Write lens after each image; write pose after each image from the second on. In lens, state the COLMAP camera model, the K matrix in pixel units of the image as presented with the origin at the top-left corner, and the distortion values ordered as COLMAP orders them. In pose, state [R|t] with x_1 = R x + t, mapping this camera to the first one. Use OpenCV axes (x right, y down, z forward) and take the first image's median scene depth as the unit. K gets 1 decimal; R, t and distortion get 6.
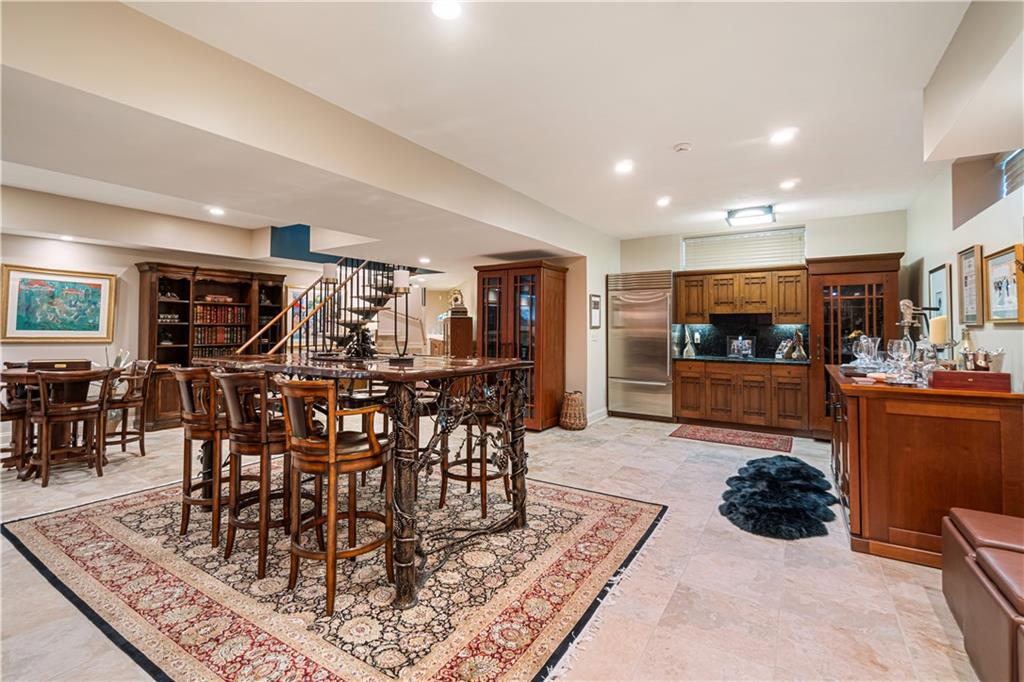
lens RADIAL K [[454.8, 0, 507.4], [0, 454.8, 320.1], [0, 0, 1]] dist [0.000194, -0.000139]
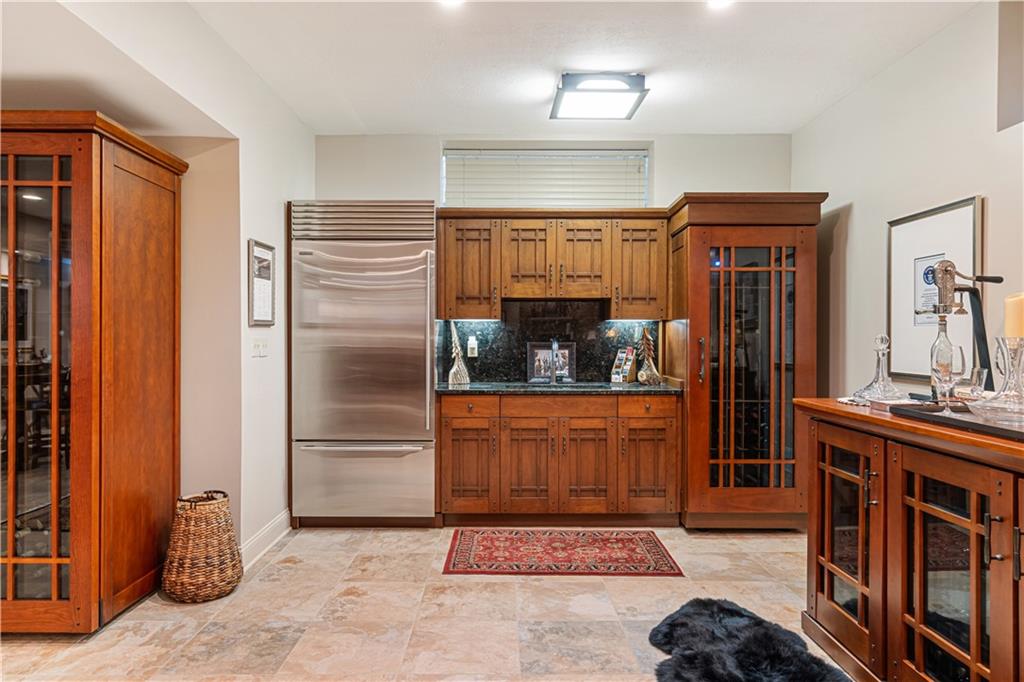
lens RADIAL K [[663.0, 0, 512.0], [0, 663.0, 341.0], [0, 0, 1]] dist [0.001815, 0.000068]
pose [[0.838646, -0.006919, 0.544632, 0.061085], [-0.006099, 0.999737, 0.022092, 0.017794], [-0.544642, -0.021849, 0.838384, 0.401484]]
